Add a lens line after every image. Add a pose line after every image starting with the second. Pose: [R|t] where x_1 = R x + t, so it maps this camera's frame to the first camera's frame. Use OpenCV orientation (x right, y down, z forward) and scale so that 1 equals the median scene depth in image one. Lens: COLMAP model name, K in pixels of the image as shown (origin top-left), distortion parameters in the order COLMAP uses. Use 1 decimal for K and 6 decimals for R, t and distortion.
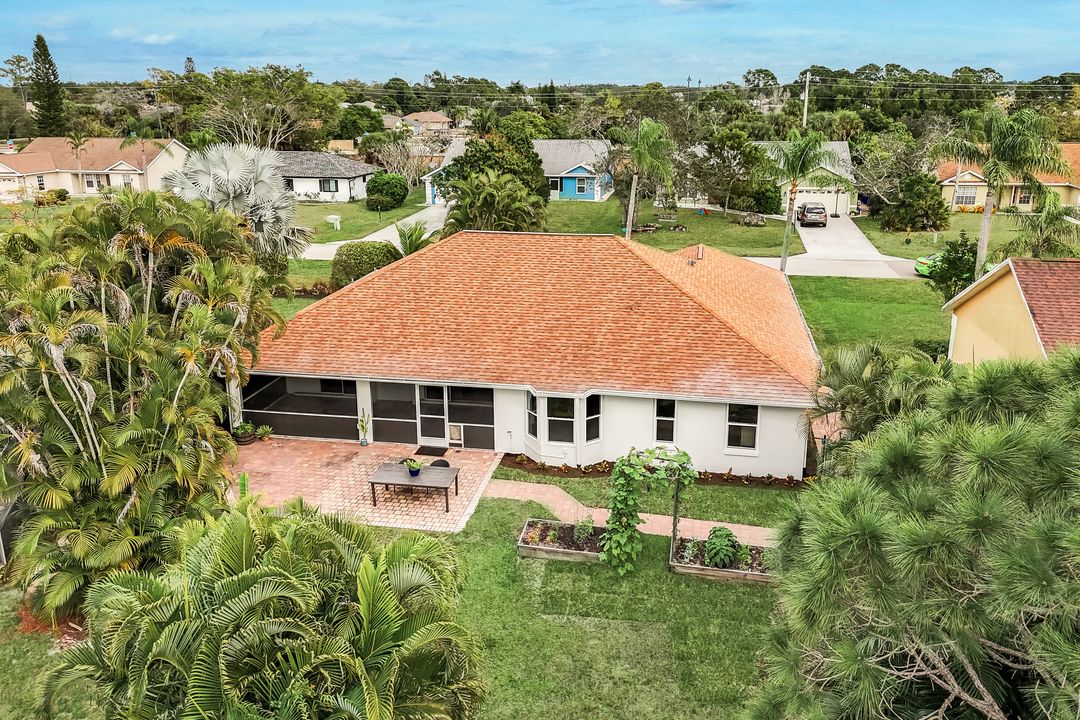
lens RADIAL K [[791.7, 0, 541.1], [0, 791.7, 334.2], [0, 0, 1]] dist [0.039834, -0.007420]
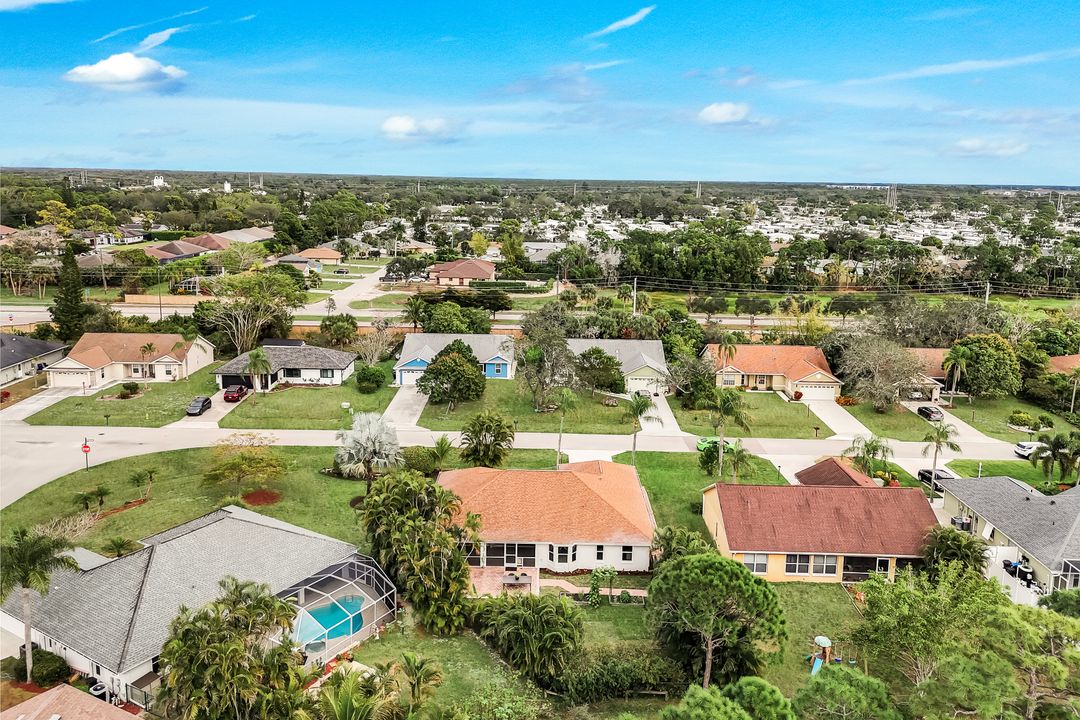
lens RADIAL K [[791.7, 0, 541.1], [0, 791.7, 334.2], [0, 0, 1]] dist [0.039834, -0.007420]
pose [[0.979334, -0.007391, 0.202117, -0.585305], [0.025757, 0.995753, -0.088391, -0.399793], [-0.200605, 0.091770, 0.975364, -1.685351]]
